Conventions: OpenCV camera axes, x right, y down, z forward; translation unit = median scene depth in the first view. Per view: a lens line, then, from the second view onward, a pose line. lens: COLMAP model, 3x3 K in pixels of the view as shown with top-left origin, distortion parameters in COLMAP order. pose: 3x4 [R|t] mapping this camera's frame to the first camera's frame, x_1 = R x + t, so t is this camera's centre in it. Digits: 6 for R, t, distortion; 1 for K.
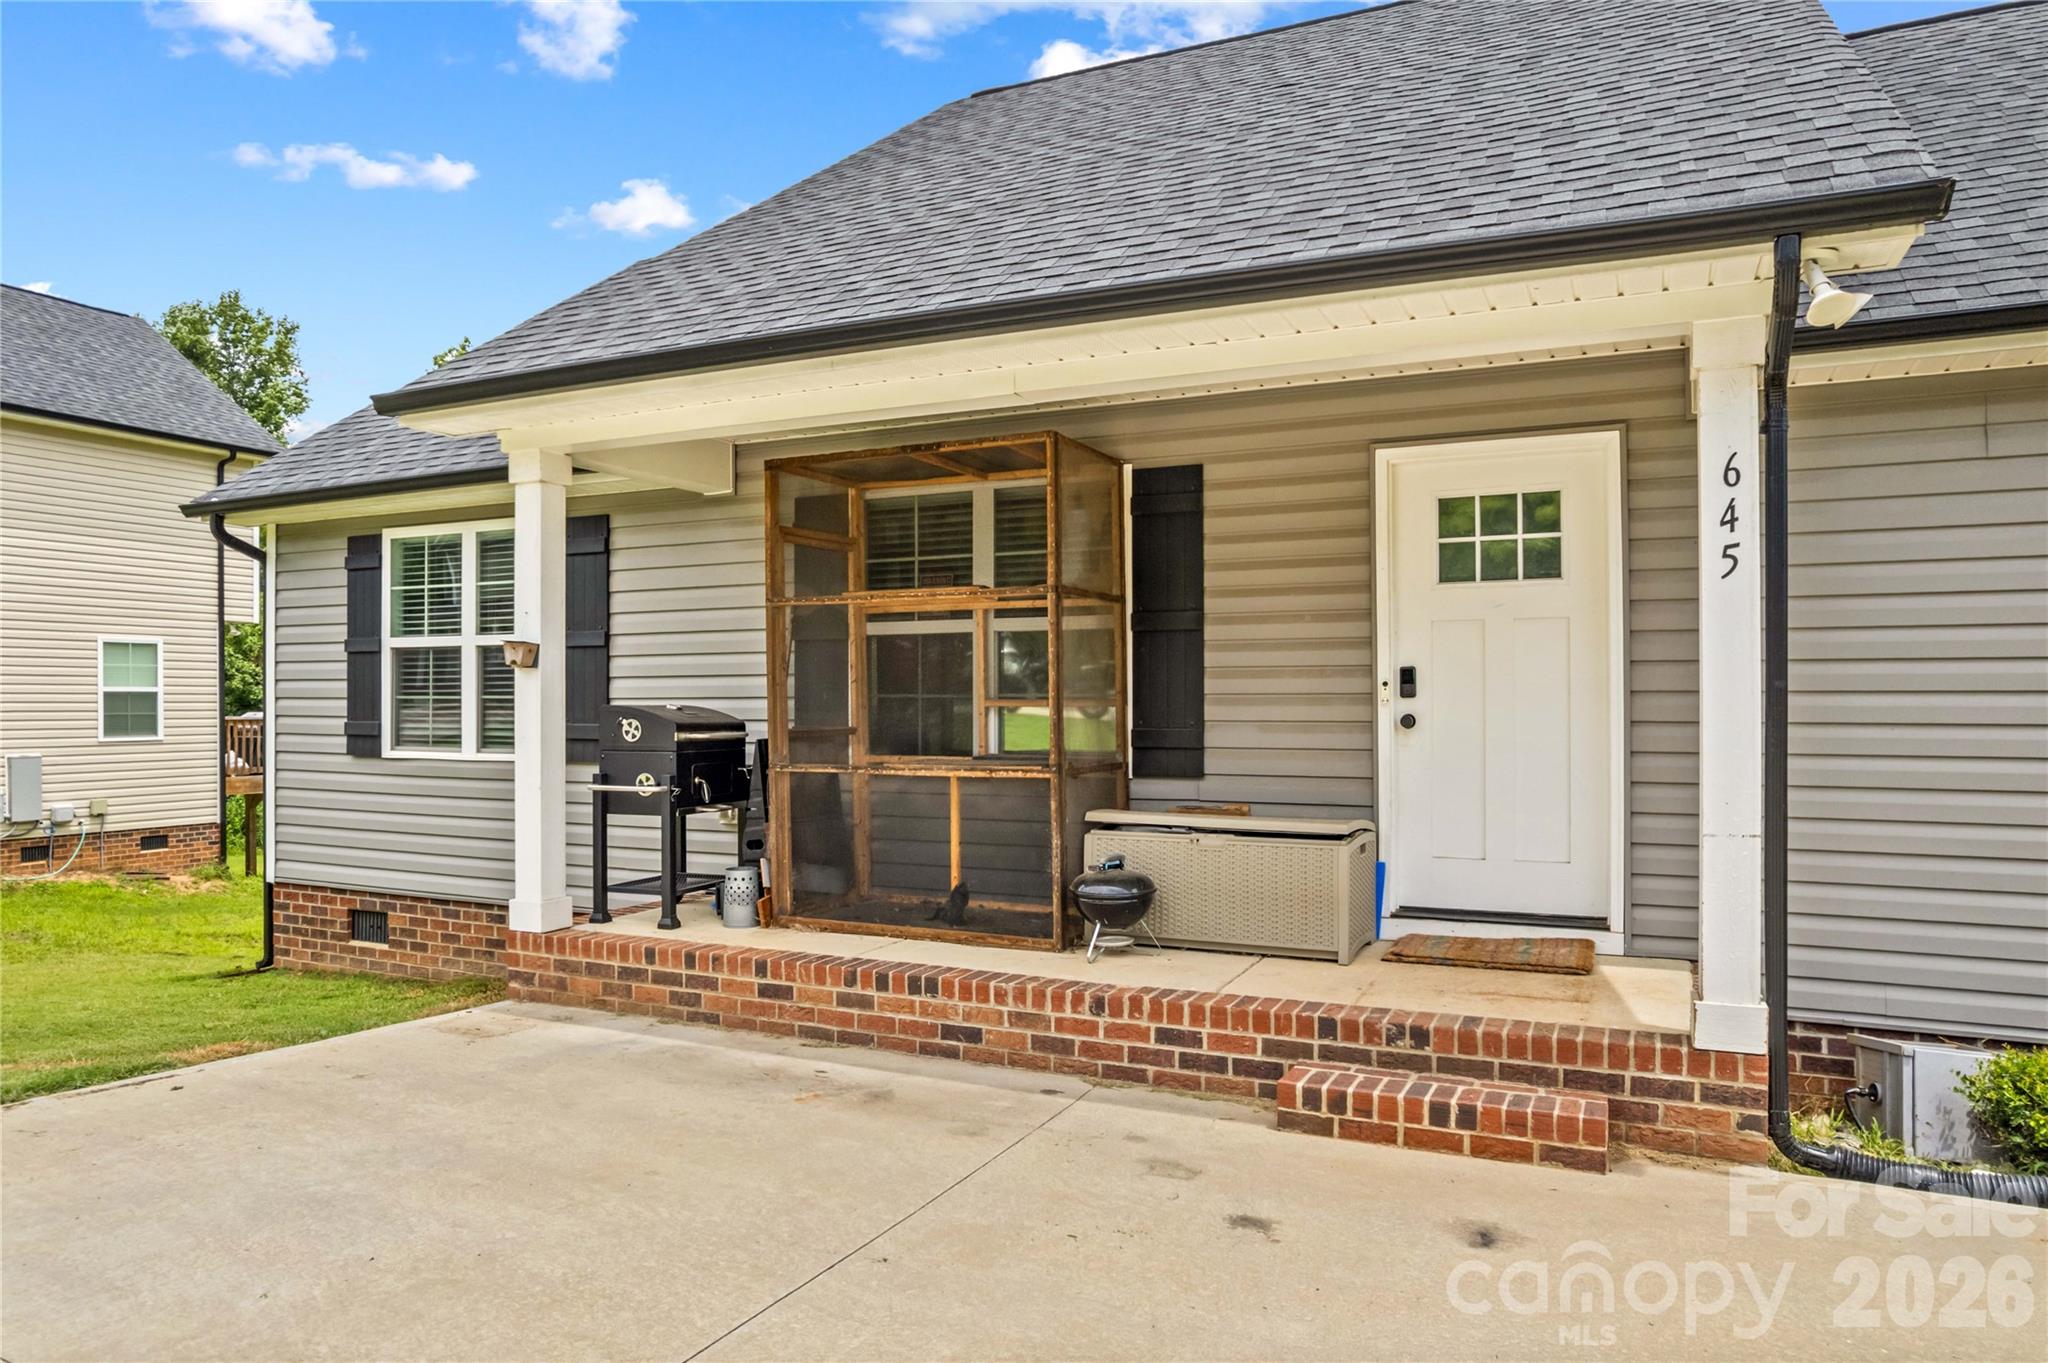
lens RADIAL K [[1322.0, 0, 1022.5], [0, 1322.0, 702.3], [0, 0, 1]] dist [-0.069488, 0.050177]
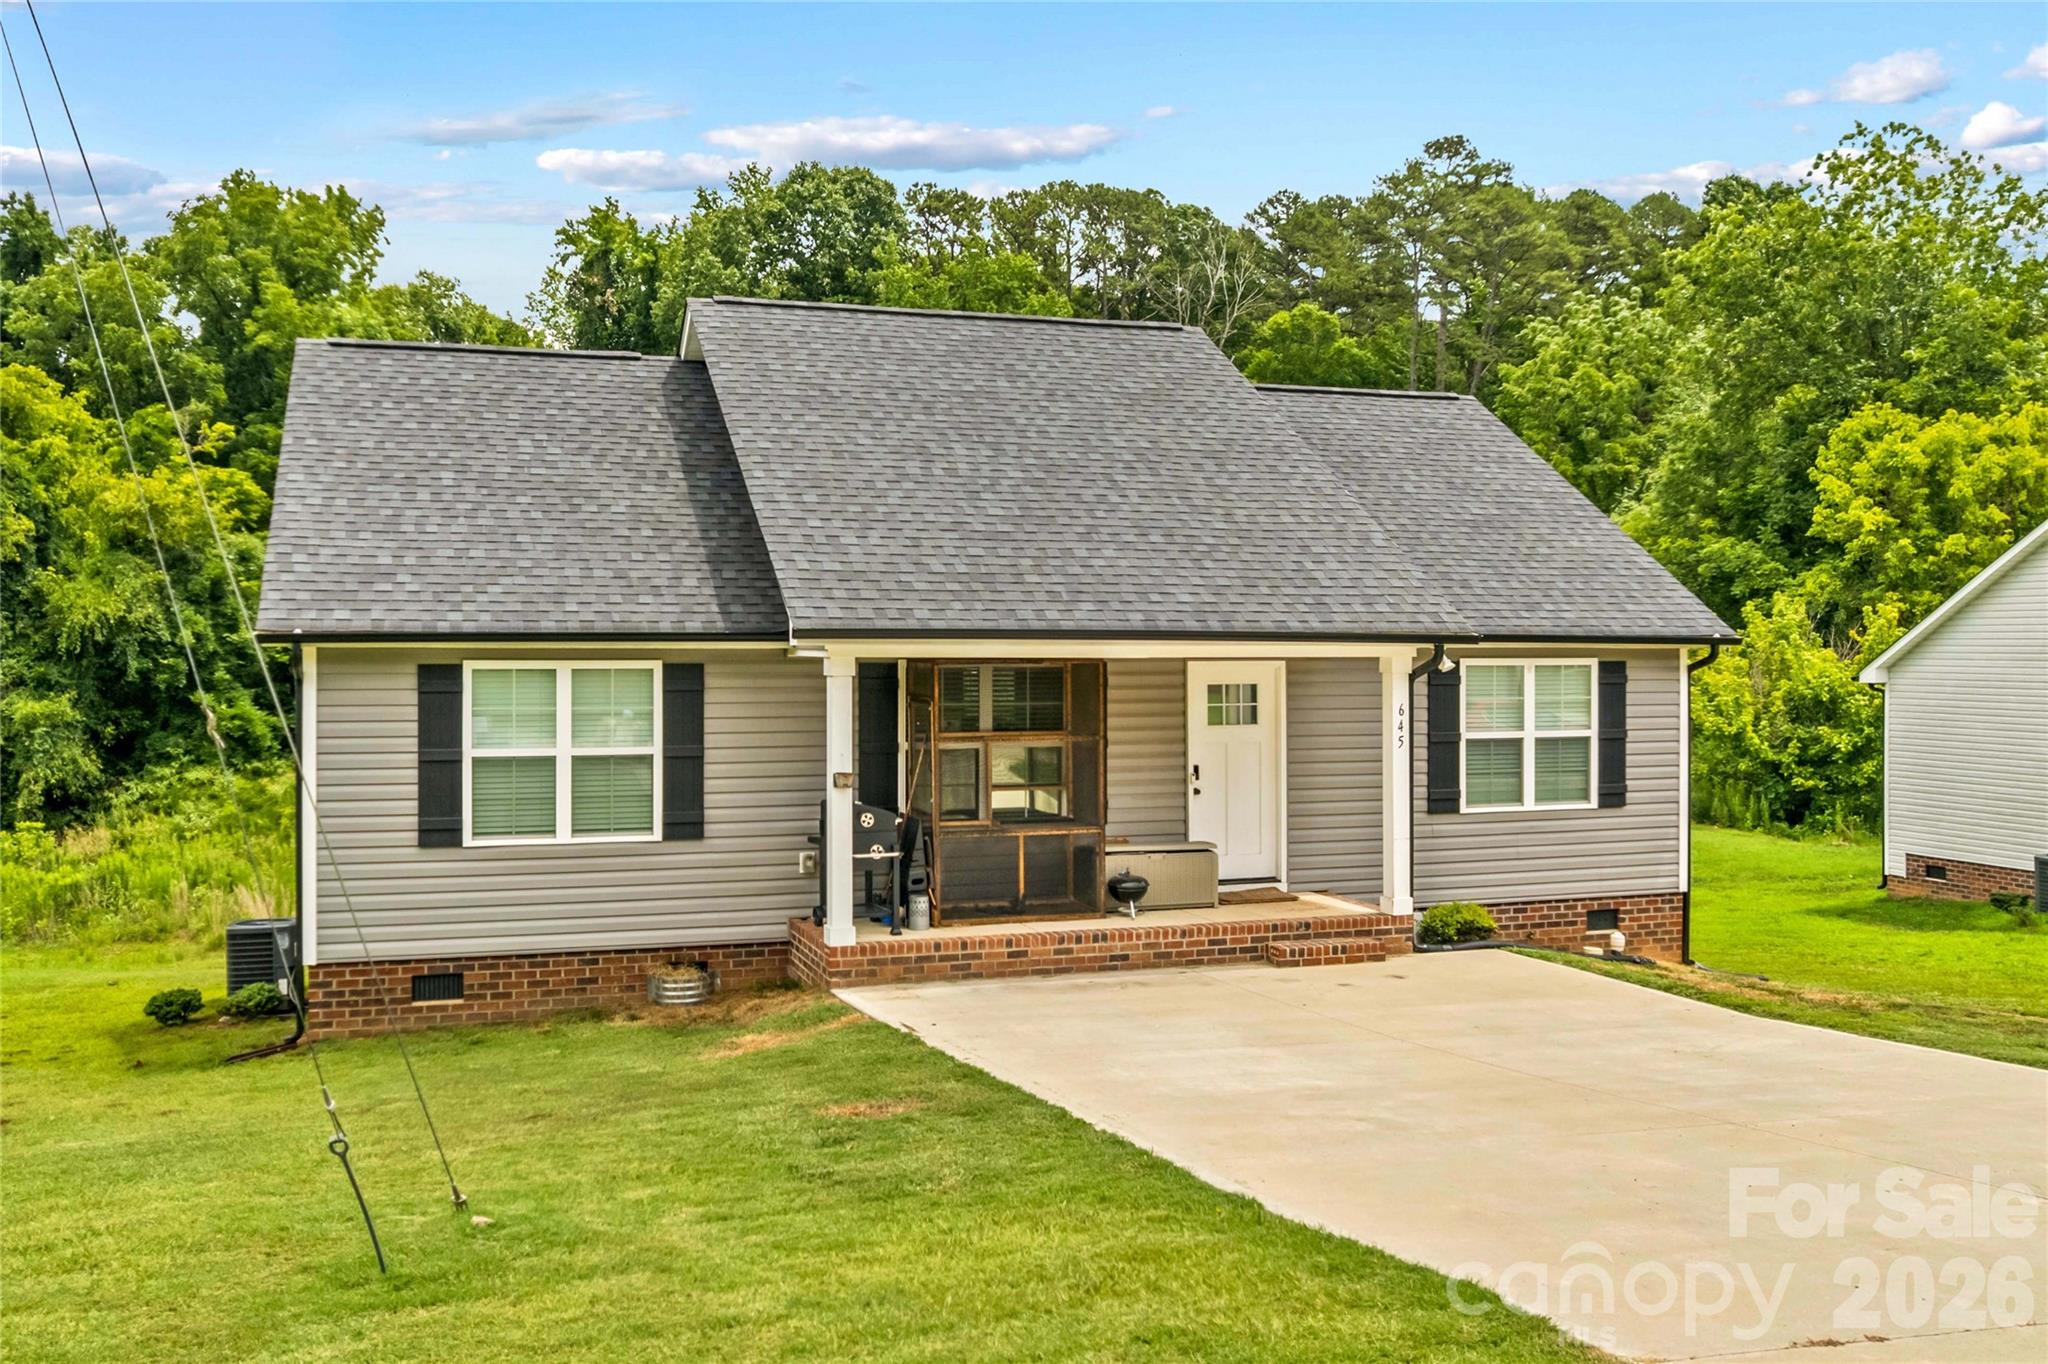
lens RADIAL K [[1691.1, 0, 943.6], [0, 1691.1, 647.0], [0, 0, 1]] dist [-0.049341, 0.000874]
pose [[0.735390, 0.000270, 0.677644, -1.920112], [0.000485, 0.999999, -0.000926, -0.224521], [-0.677644, 0.001010, 0.735390, -0.734634]]
